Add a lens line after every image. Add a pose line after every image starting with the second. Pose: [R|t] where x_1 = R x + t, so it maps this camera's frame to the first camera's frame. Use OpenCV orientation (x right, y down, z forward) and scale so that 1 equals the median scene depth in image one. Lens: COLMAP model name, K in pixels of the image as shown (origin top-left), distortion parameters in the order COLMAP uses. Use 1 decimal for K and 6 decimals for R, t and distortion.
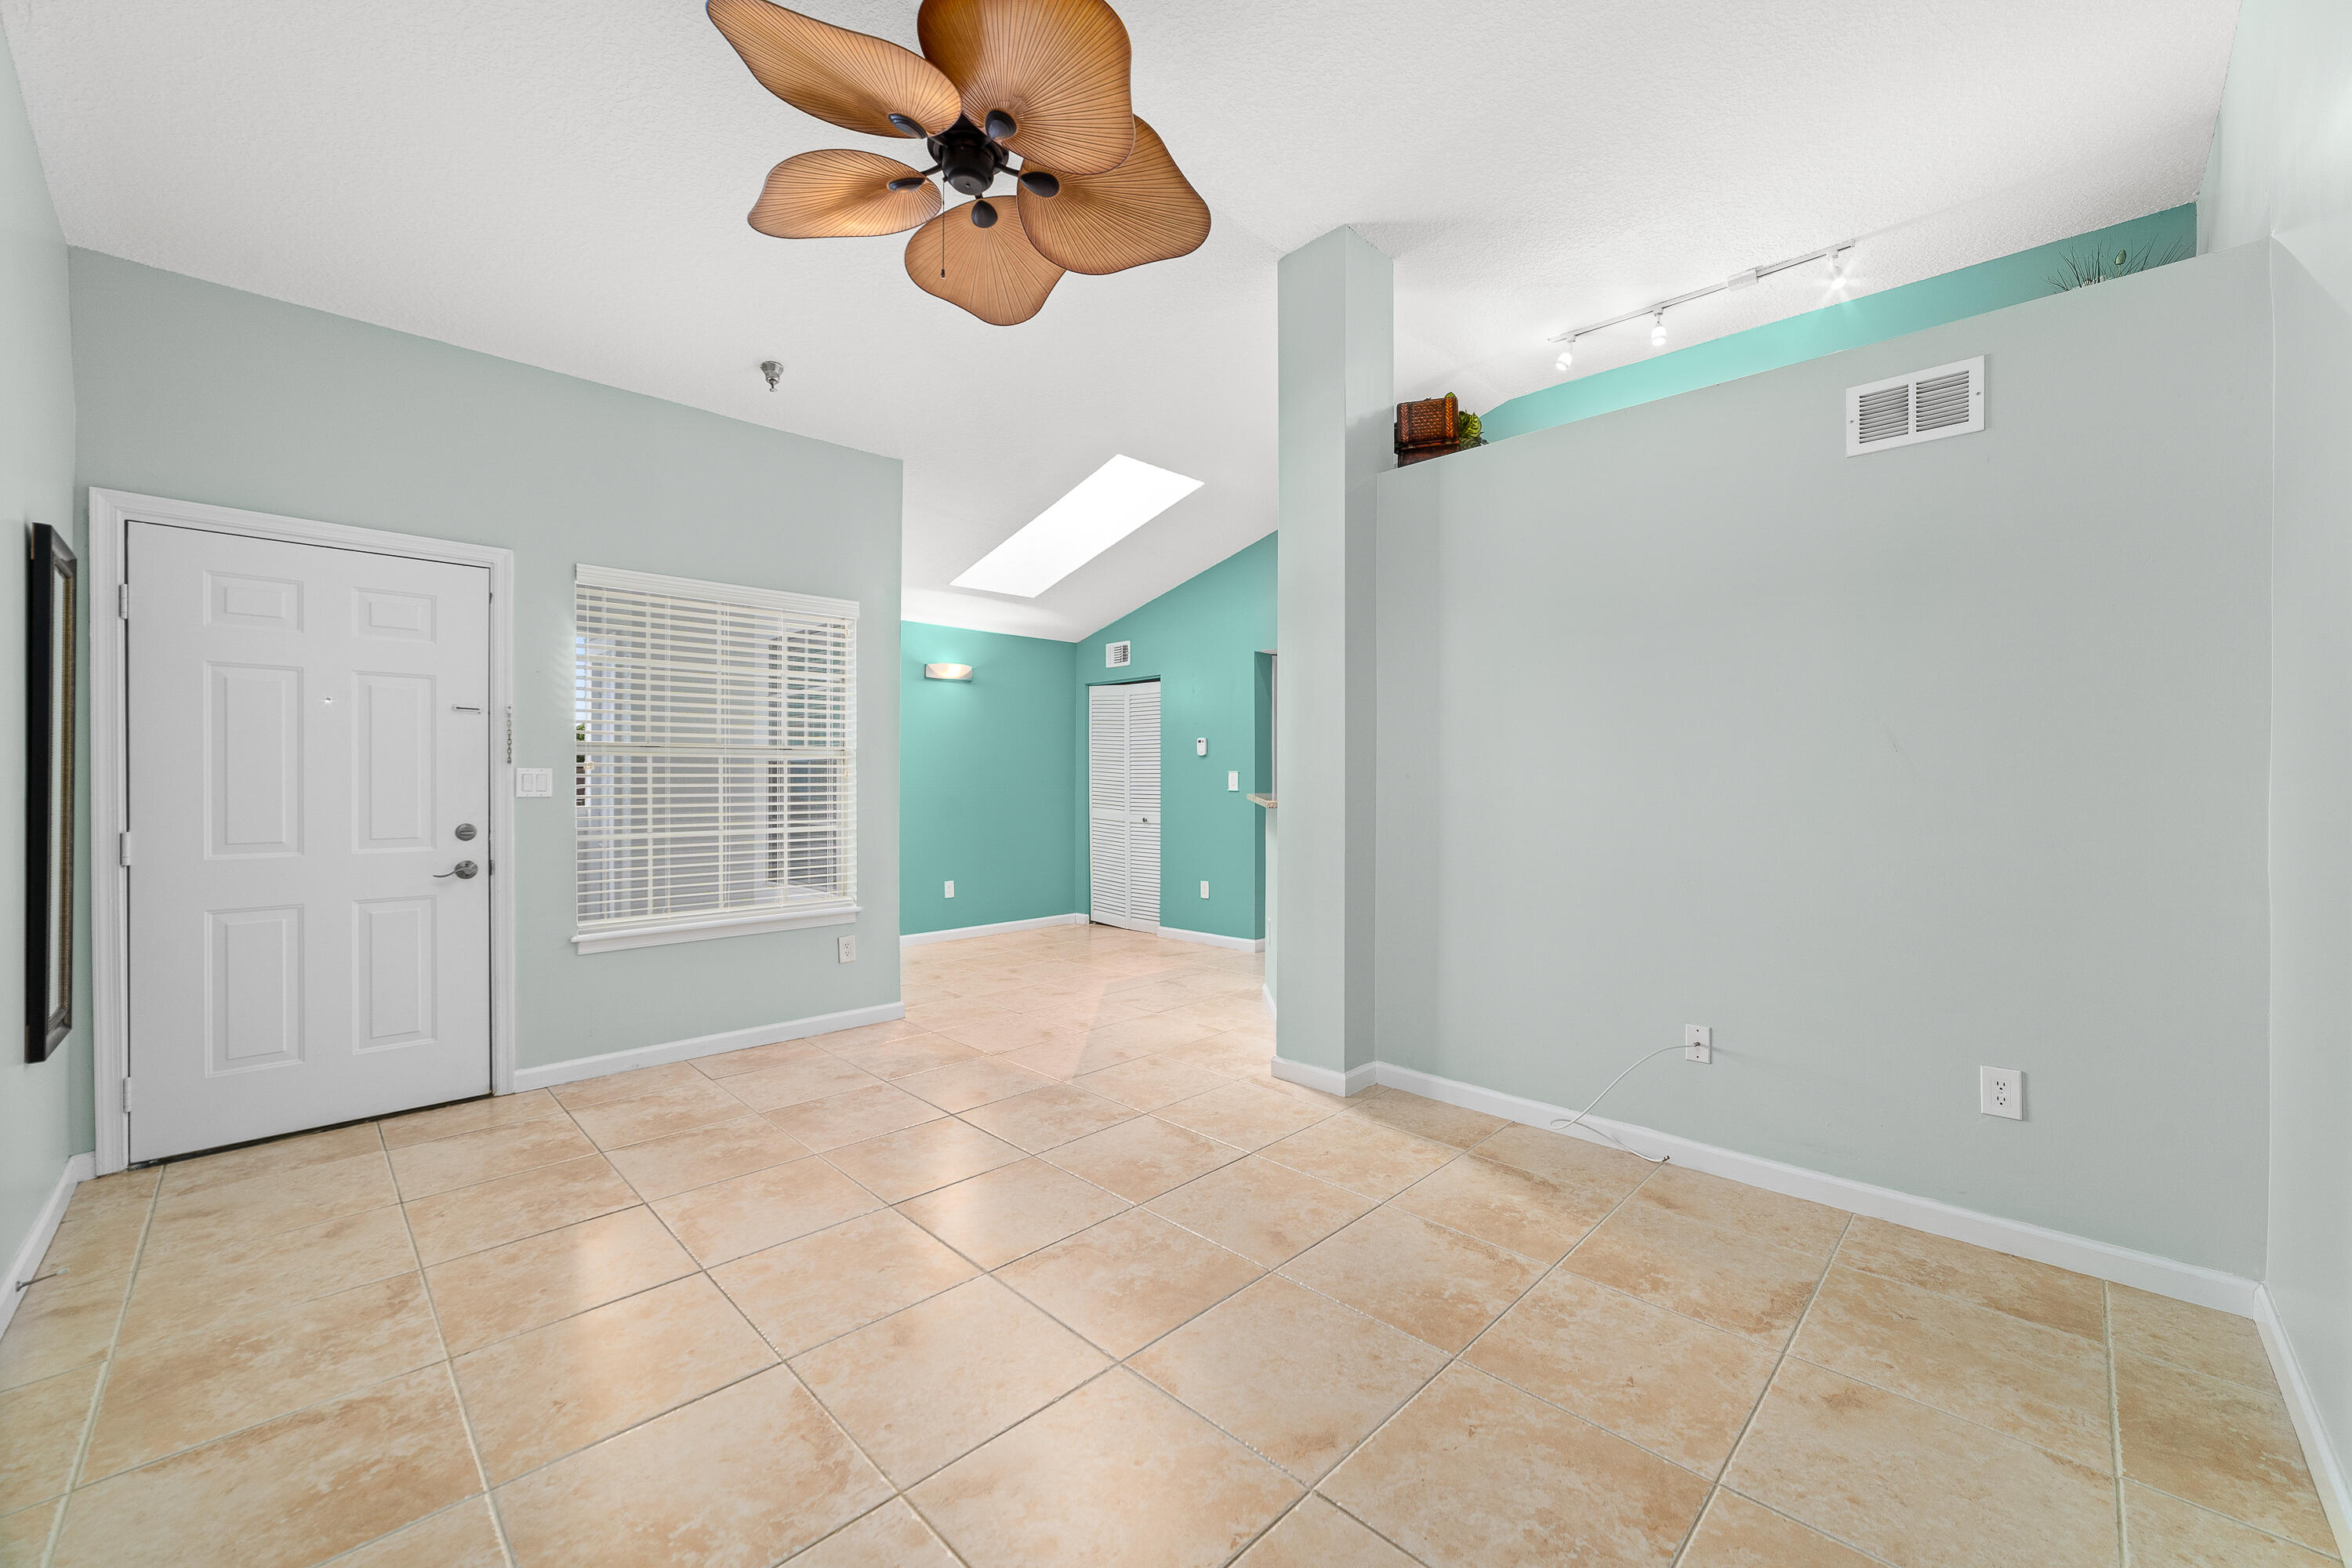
lens RADIAL K [[909.2, 0, 1176.0], [0, 909.2, 784.0], [0, 0, 1]] dist [-0.030087, 0.009149]
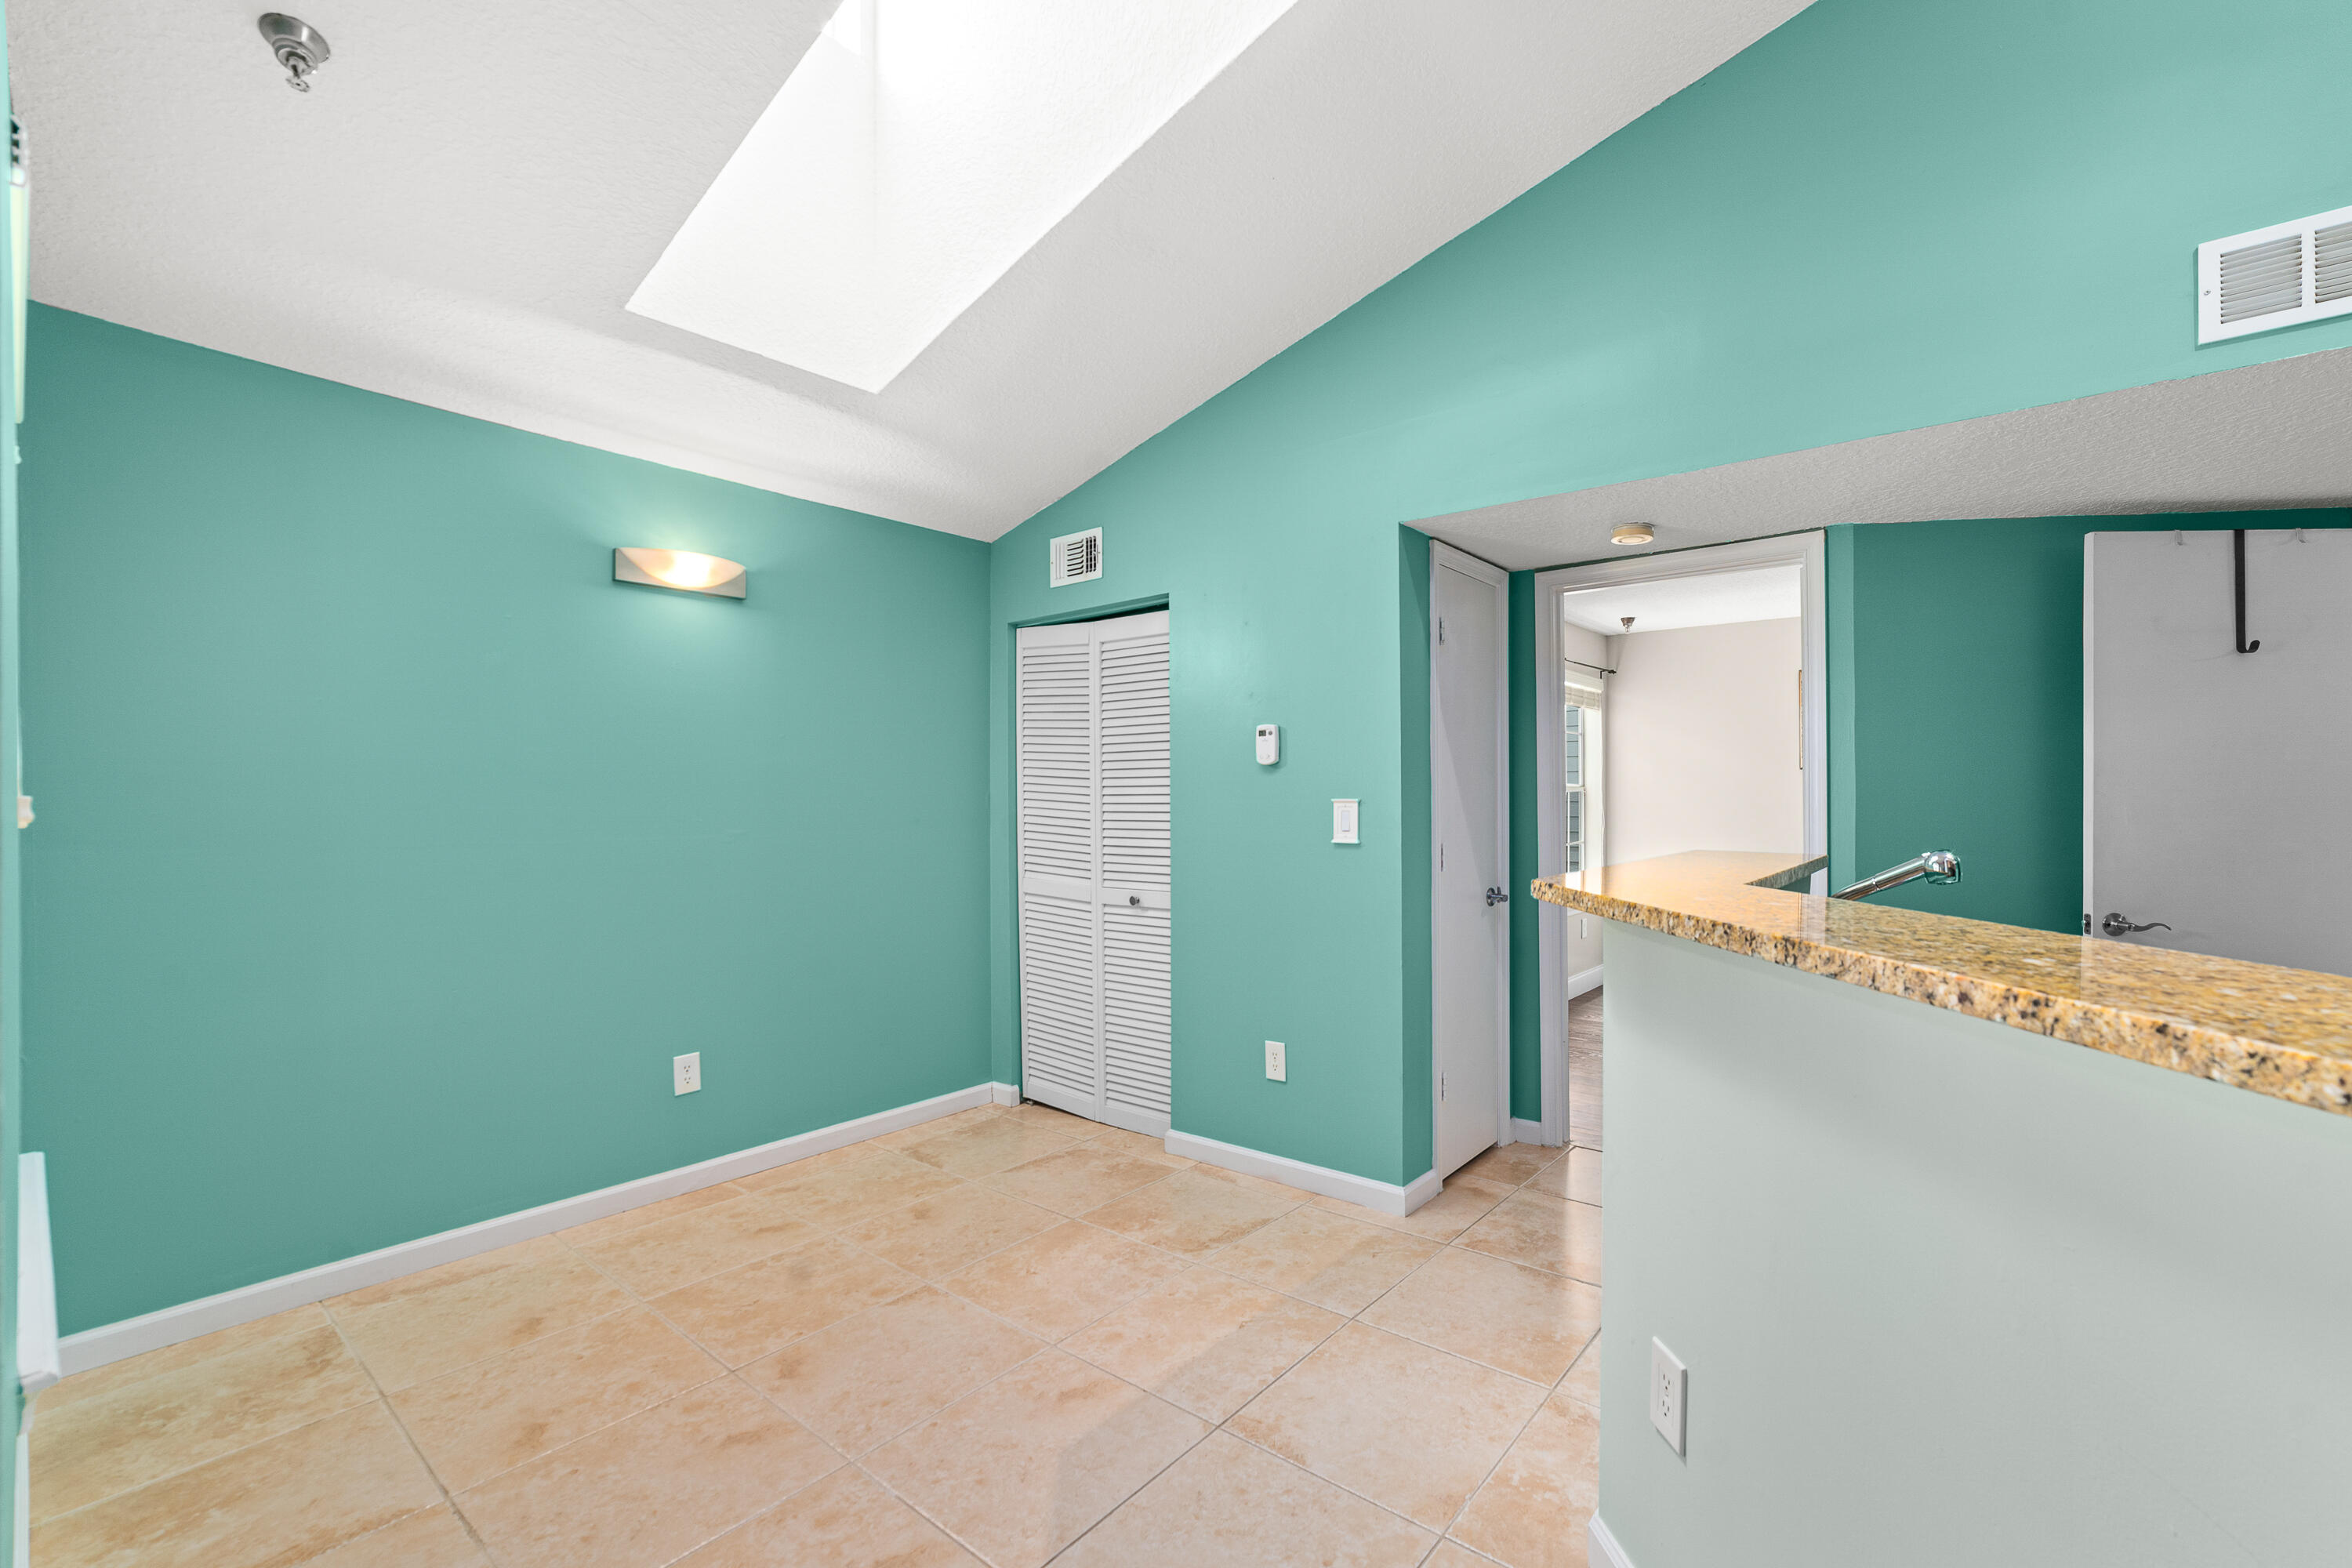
lens RADIAL K [[988.3, 0, 1277.3], [0, 988.3, 804.4], [0, 0, 1]] dist [-0.003409, 0.000595]
pose [[0.989305, -0.007733, 0.145656, -0.079182], [0.007789, 0.999970, 0.000185, -0.023704], [-0.145653, 0.000951, 0.989335, 1.054492]]
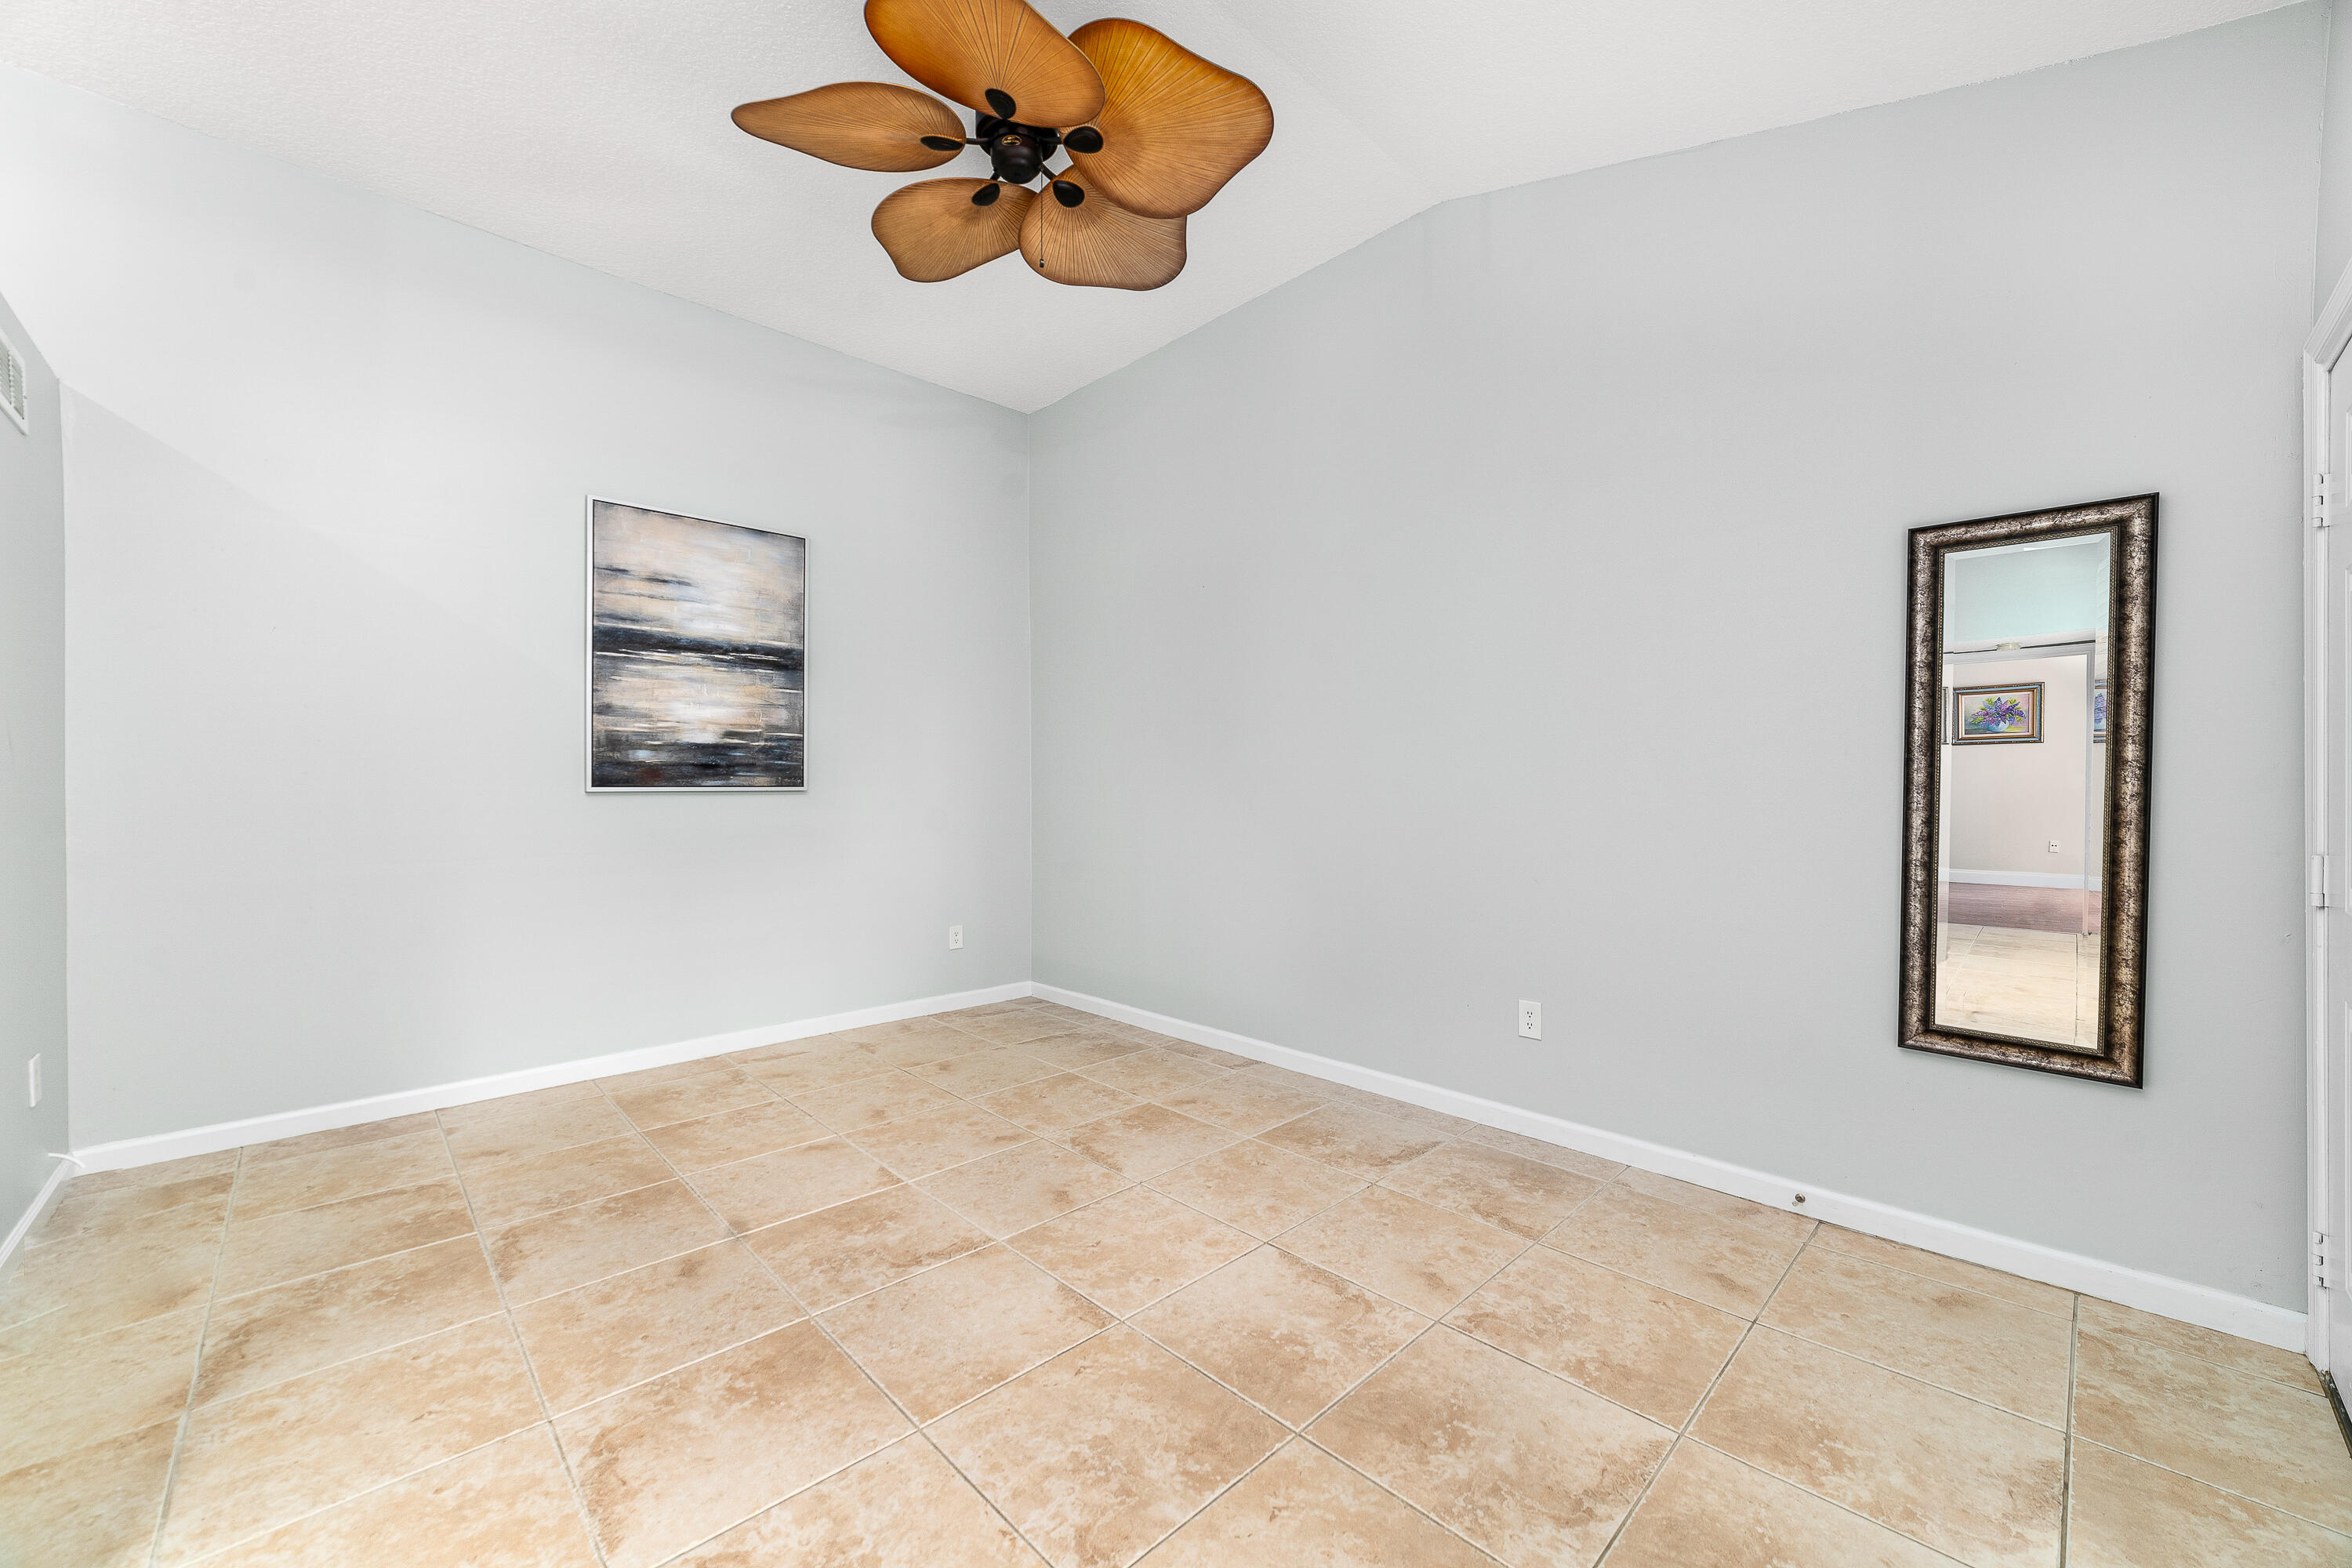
lens RADIAL K [[909.2, 0, 1176.0], [0, 909.2, 784.0], [0, 0, 1]] dist [-0.030087, 0.009149]
pose [[-0.999906, 0.001070, 0.013633, -0.298465], [0.001138, 0.999987, 0.004913, -0.003641], [-0.013628, 0.004928, -0.999895, 1.415974]]
